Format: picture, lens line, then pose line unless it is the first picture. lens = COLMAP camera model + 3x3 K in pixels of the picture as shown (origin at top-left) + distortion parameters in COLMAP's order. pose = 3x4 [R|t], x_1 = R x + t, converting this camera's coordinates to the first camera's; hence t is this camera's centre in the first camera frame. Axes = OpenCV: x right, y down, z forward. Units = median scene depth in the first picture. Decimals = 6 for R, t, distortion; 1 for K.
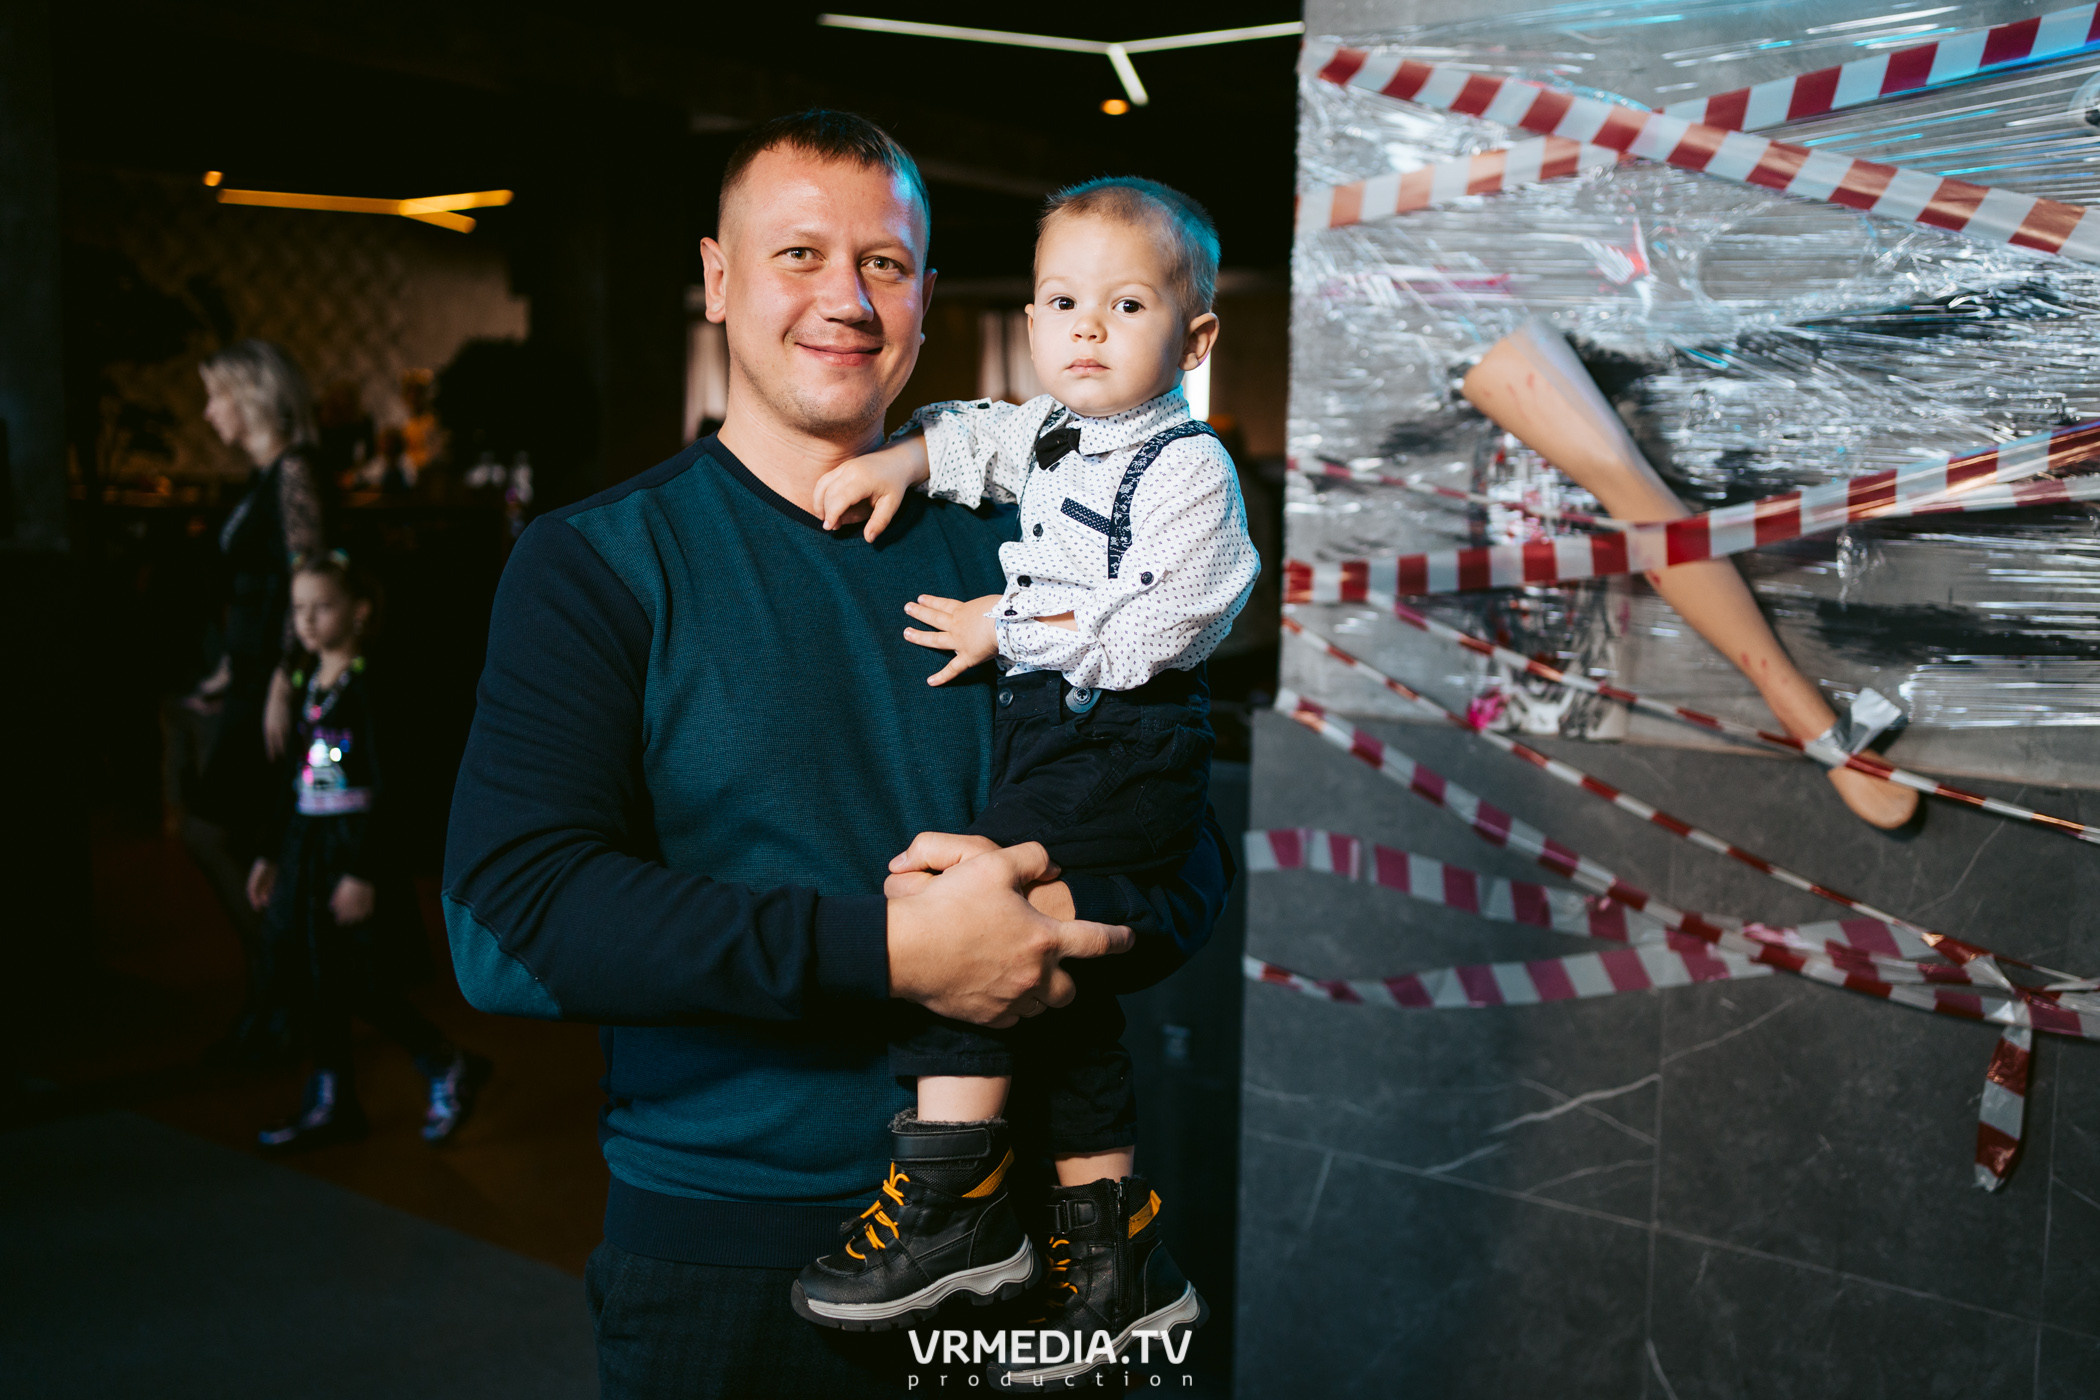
lens RADIAL K [[2111.2, 0, 1055.7], [0, 2111.2, 694.3], [0, 0, 1]] dist [0.027360, 0.000000]
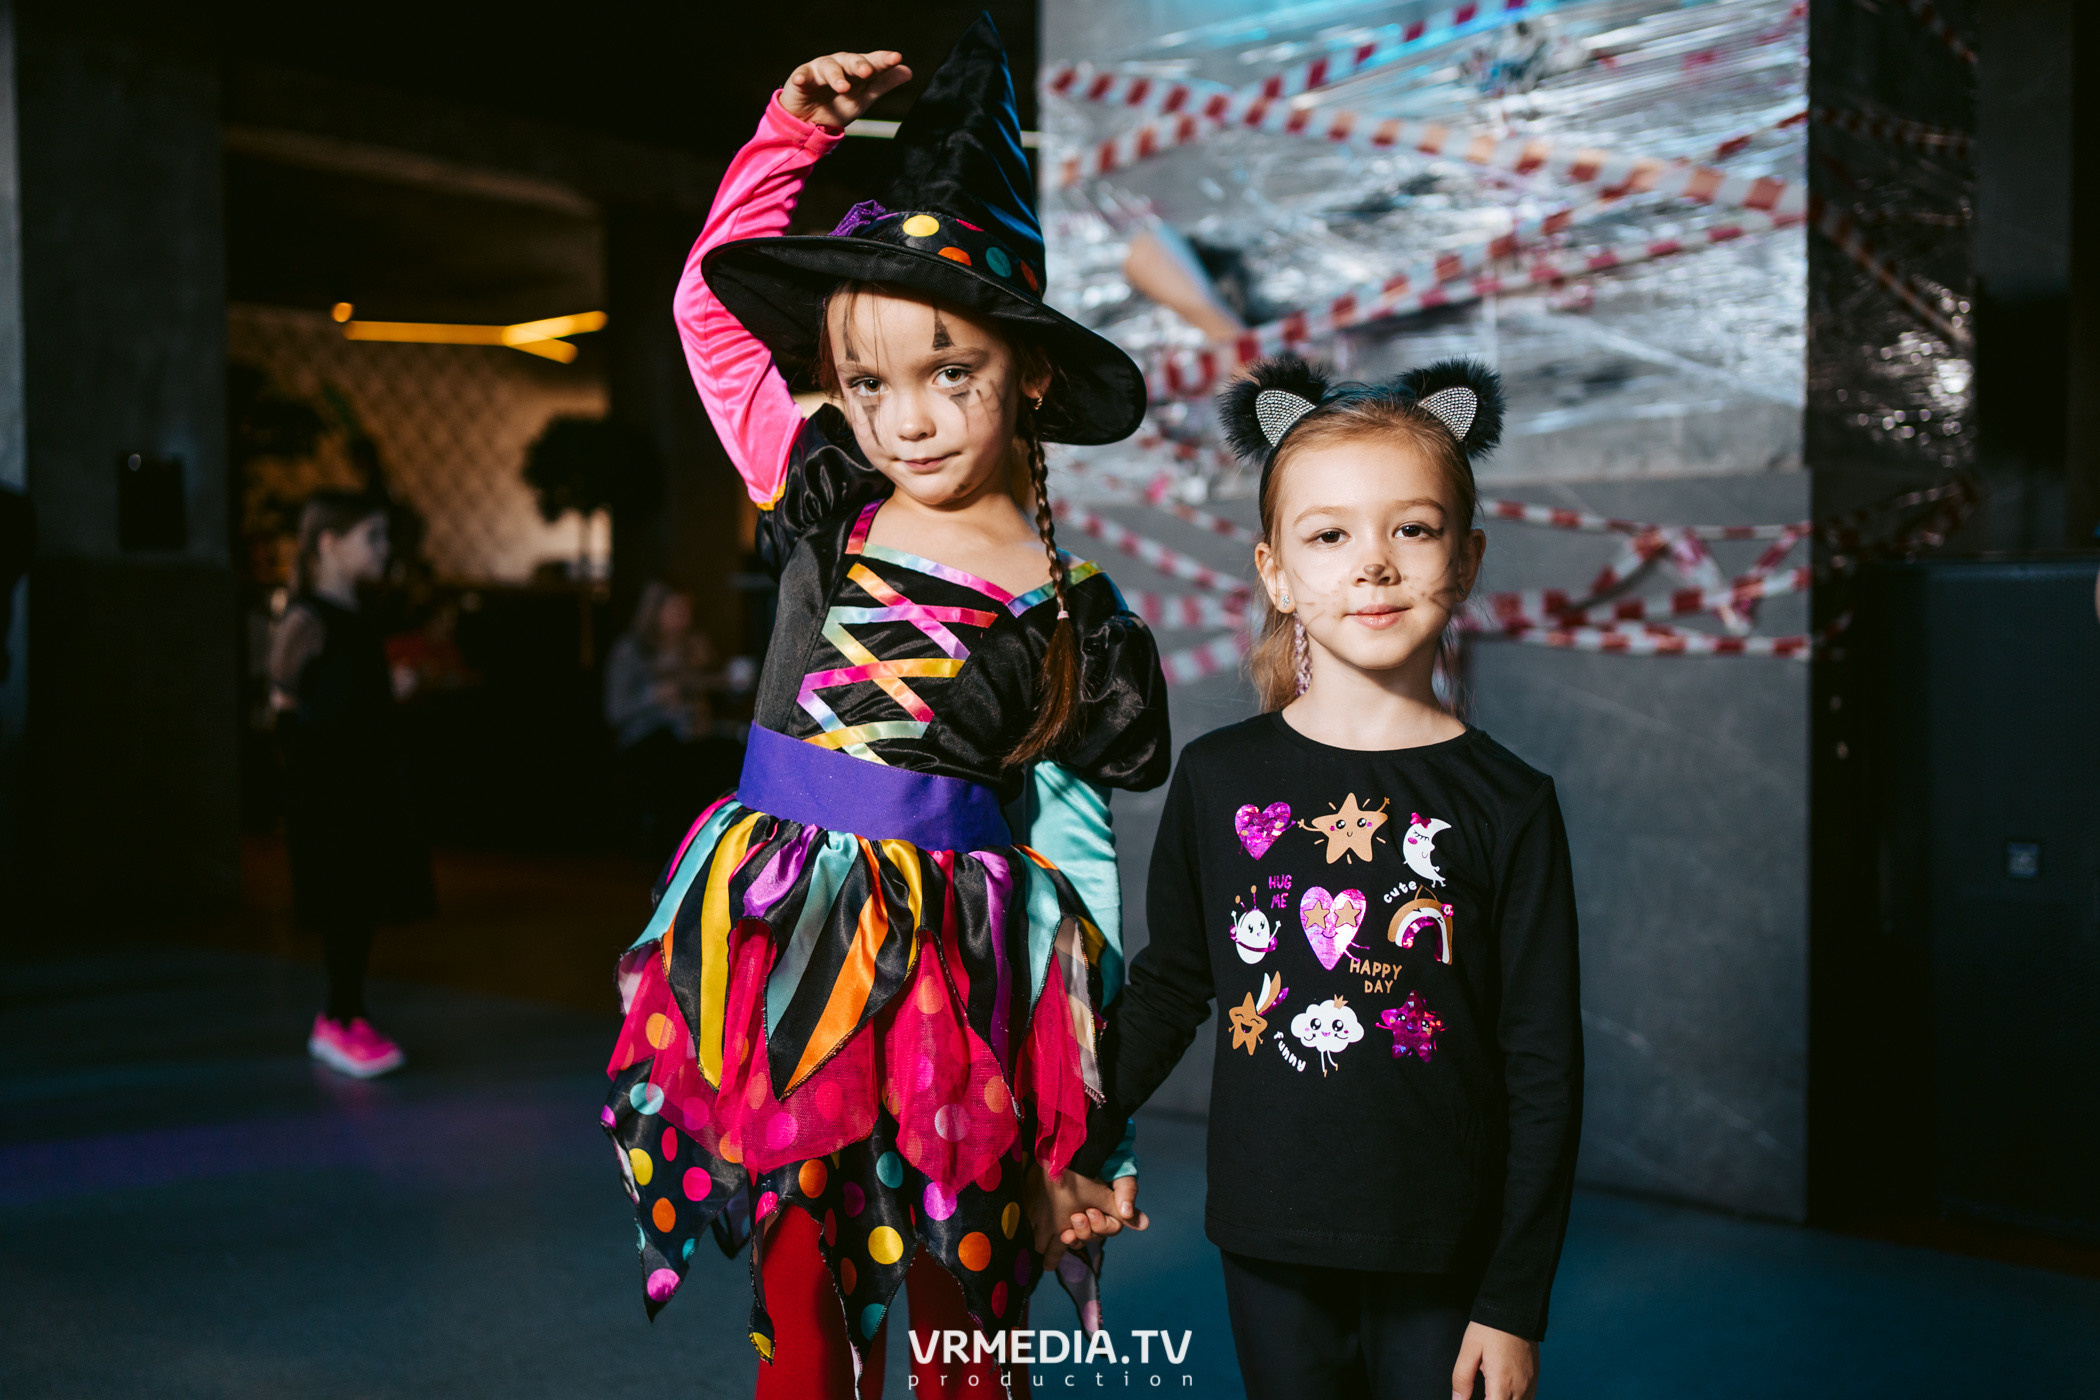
lens RADIAL K [[2210.2, 0, 1061.8], [0, 2210.2, 689.0], [0, 0, 1]] dist [0.029899, 0.000000]
pose [[0.997760, -0.026203, -0.061553, 0.232916], [0.020788, 0.995990, -0.087020, 0.296387], [0.063587, 0.085545, 0.994303, -0.589300]]
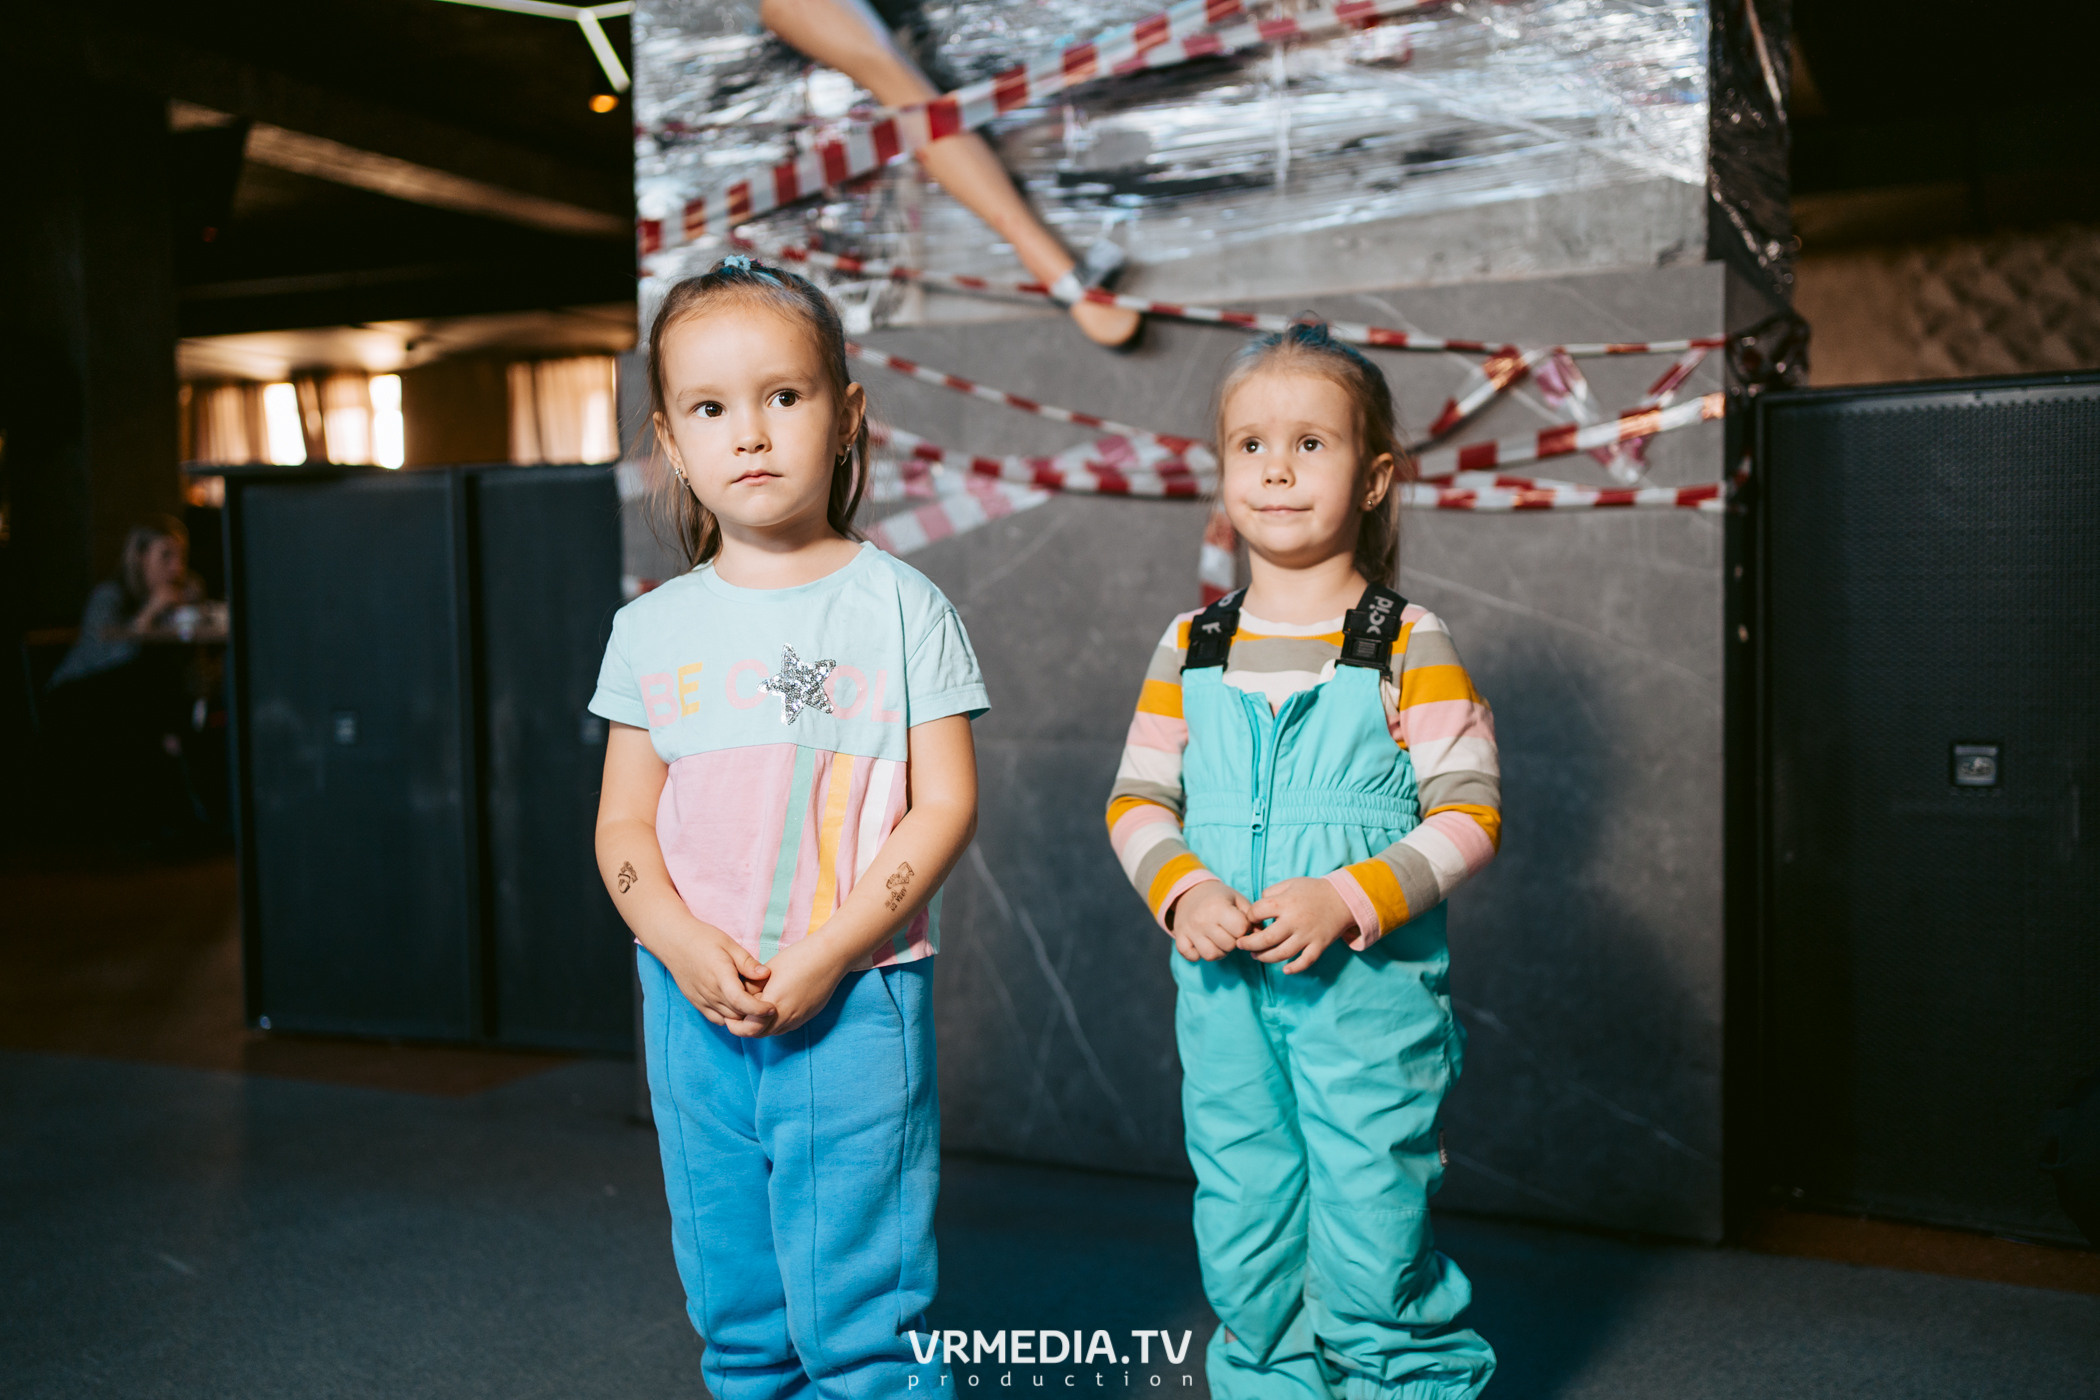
lens RADIAL K [[2111.2, 0, 1045.4], [0, 2111.2, 678.9], [0, 0, 1]] dist [0.027360, 0.000000]
pose [[0.981343, -0.044012, 0.187158, 0.108369], [0.058284, 0.995740, -0.071451, 0.300176], [-0.183216, 0.081026, 0.979728, -0.133833]]
